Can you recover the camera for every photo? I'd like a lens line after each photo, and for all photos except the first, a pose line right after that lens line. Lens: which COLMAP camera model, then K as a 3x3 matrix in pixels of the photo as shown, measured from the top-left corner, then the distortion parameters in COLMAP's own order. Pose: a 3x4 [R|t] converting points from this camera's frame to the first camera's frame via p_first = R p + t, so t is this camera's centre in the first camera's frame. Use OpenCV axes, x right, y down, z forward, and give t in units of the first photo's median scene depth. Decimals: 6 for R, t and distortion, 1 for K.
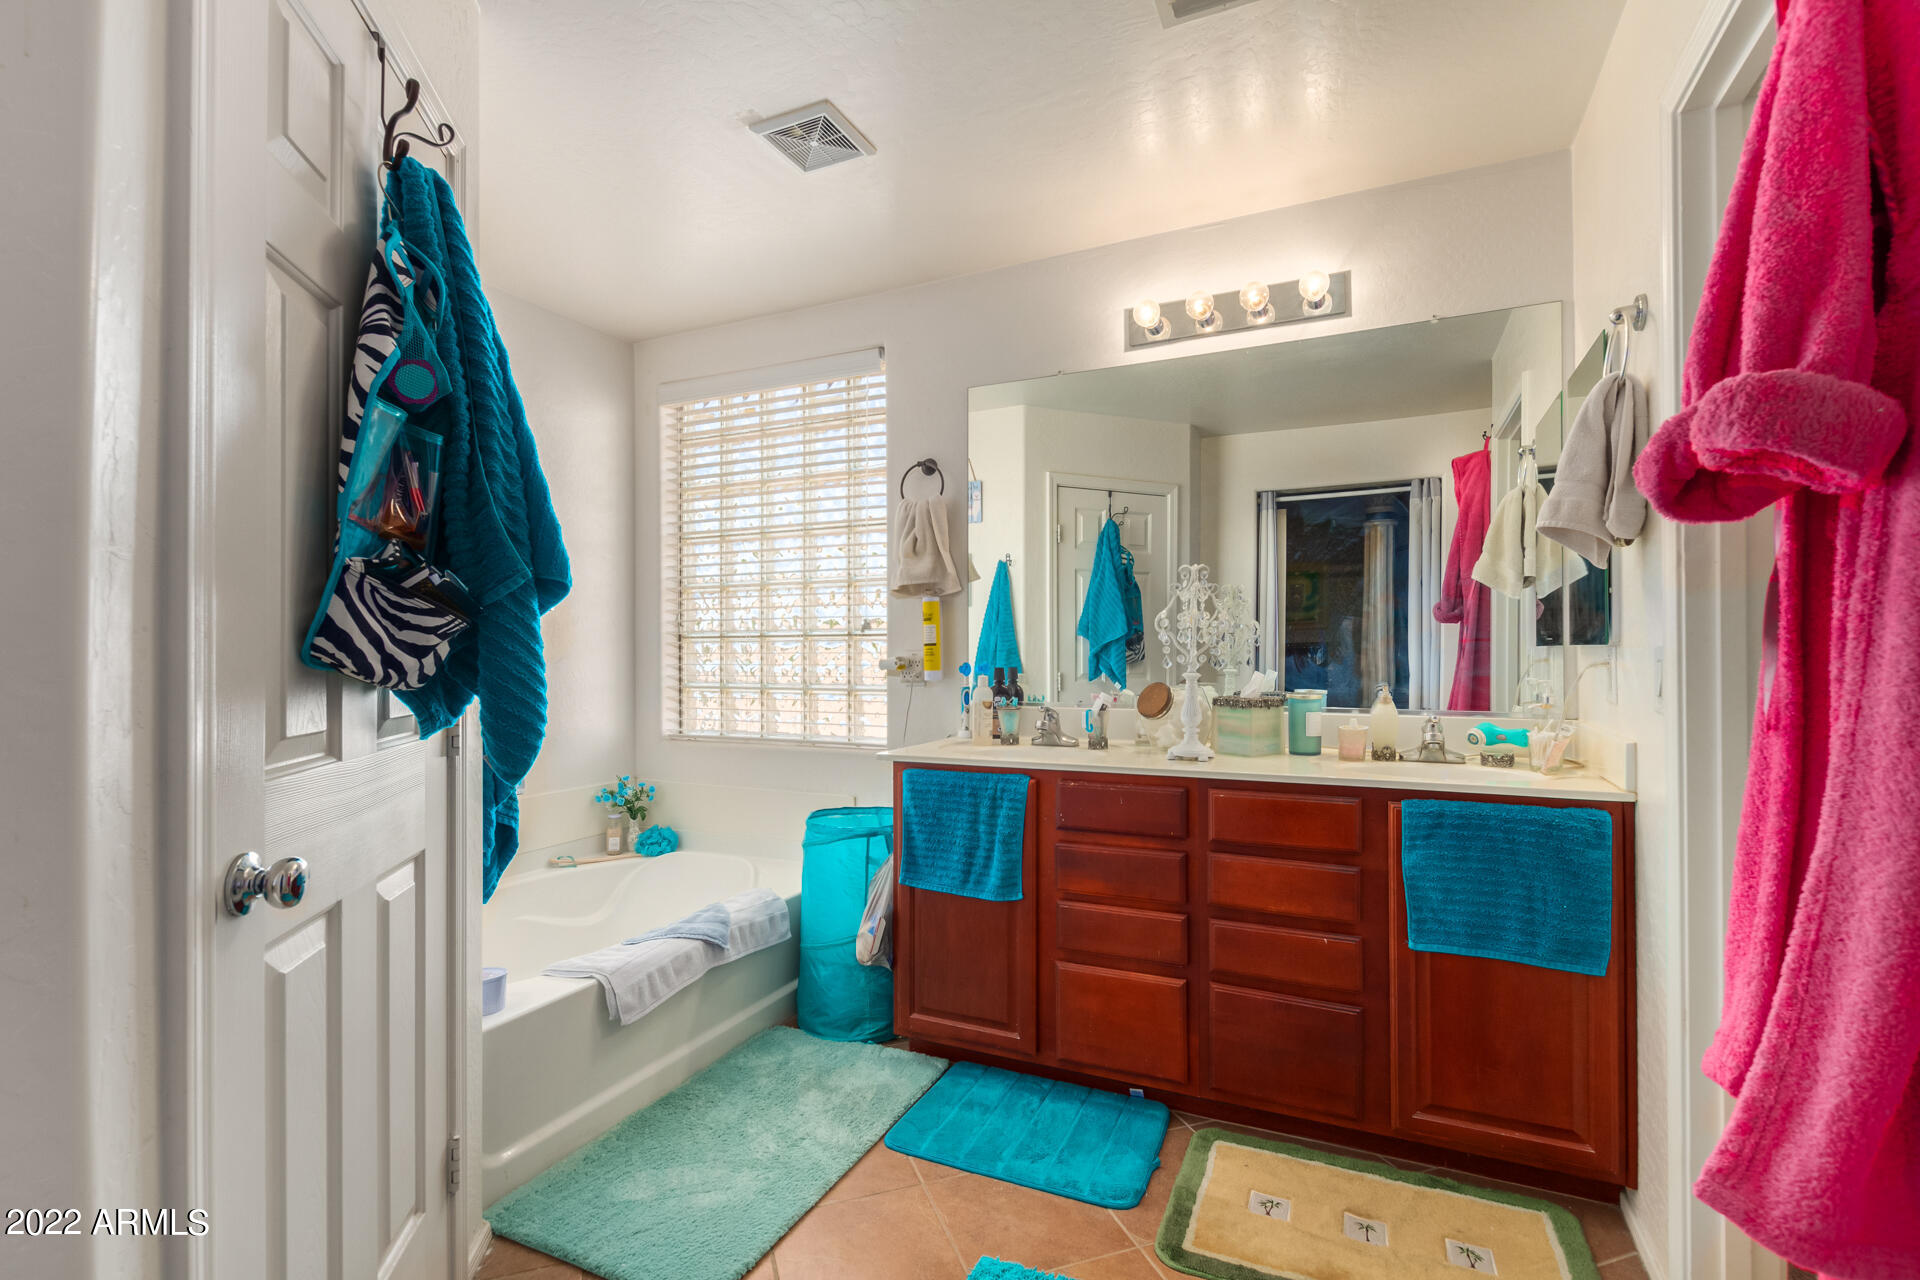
lens RADIAL K [[878.0, 0, 954.7], [0, 878.0, 637.7], [0, 0, 1]] dist [0.003621, 0.000457]
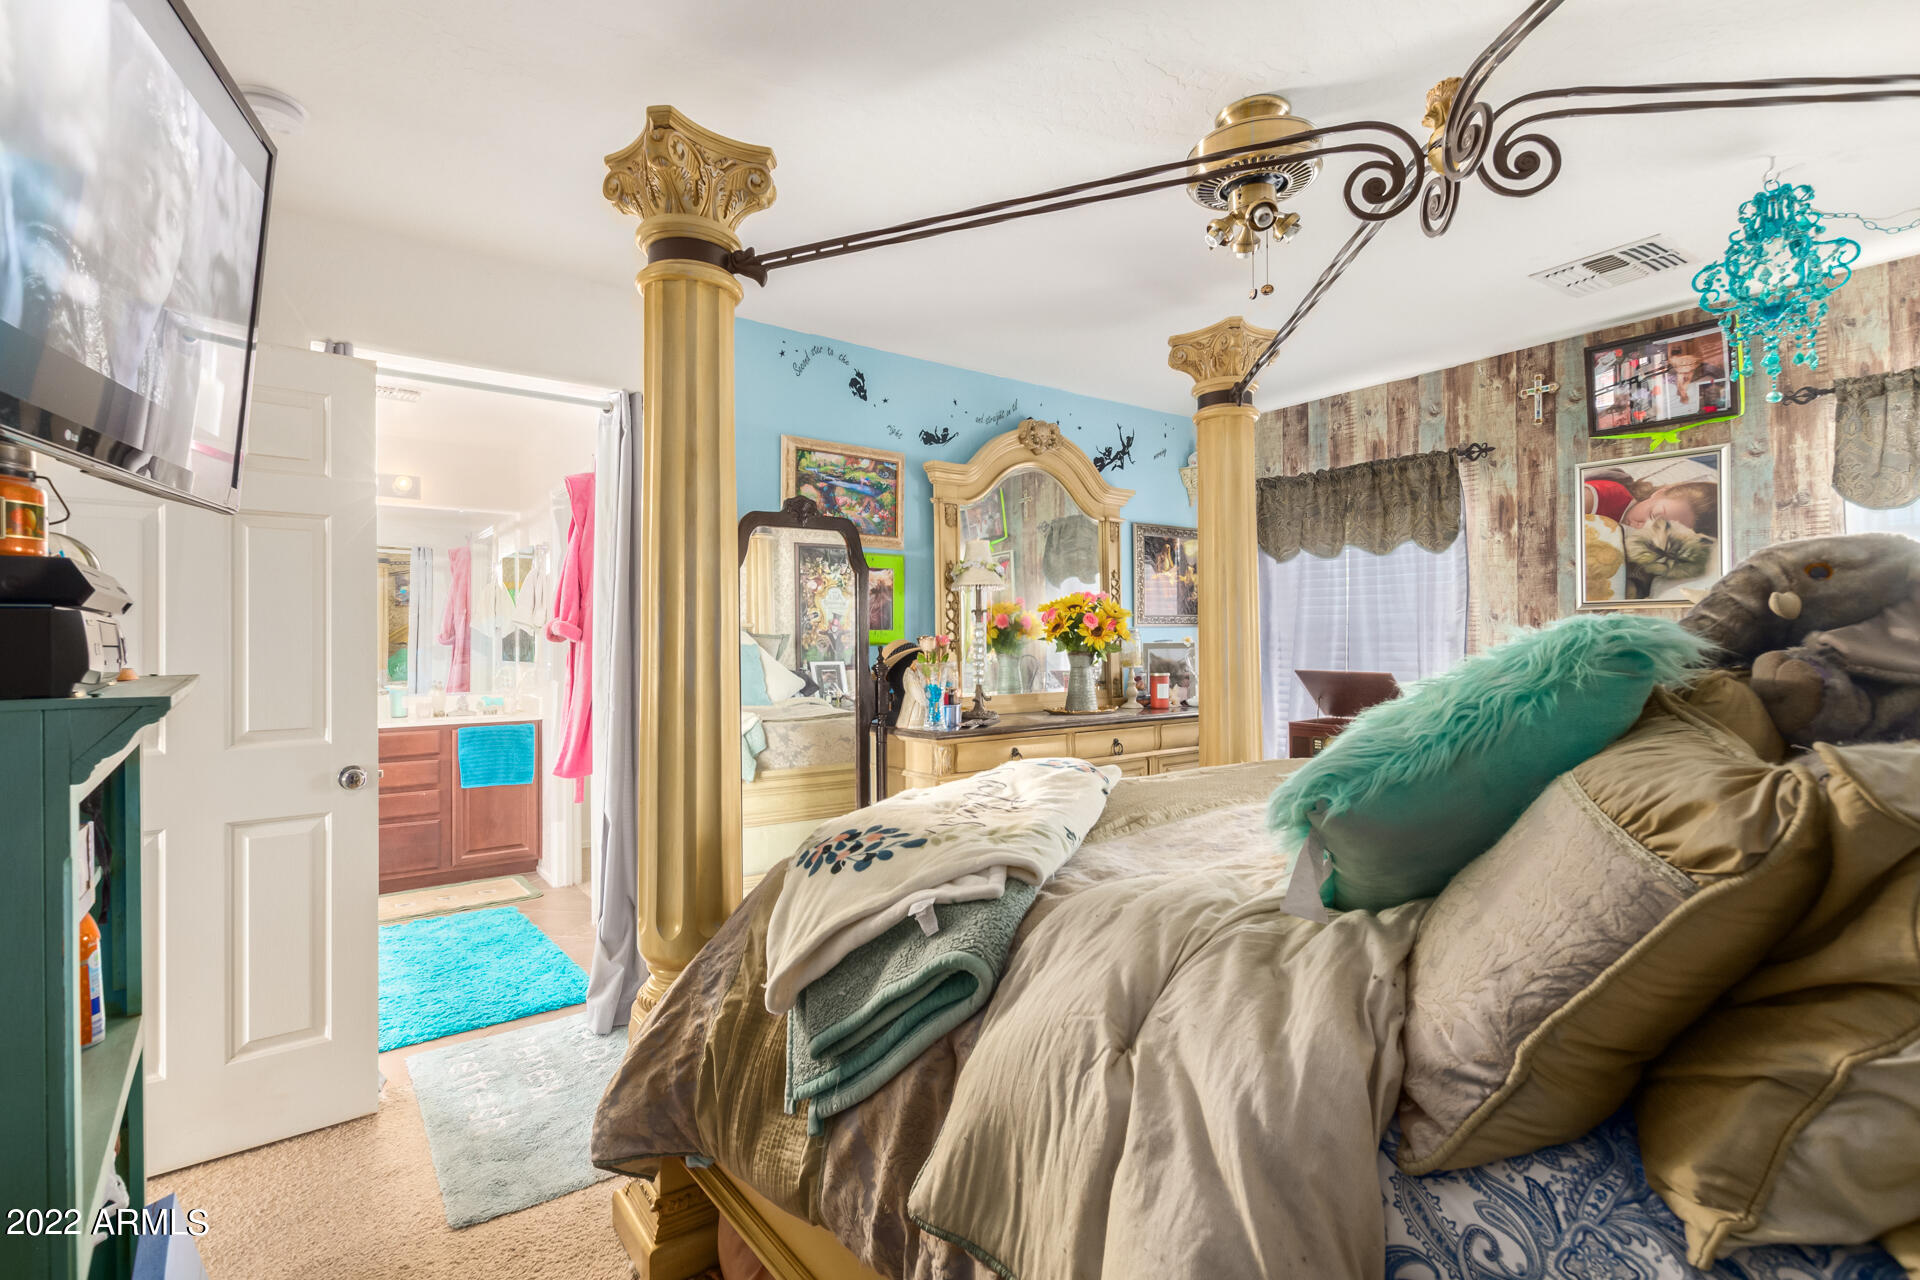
lens RADIAL K [[878.0, 0, 961.4], [0, 878.0, 638.9], [0, 0, 1]] dist [0.003621, 0.000457]
pose [[0.450593, 0.007073, 0.892702, -1.019390], [-0.004232, 0.999974, -0.005786, -0.053514], [-0.892720, -0.001171, 0.450611, -1.314875]]
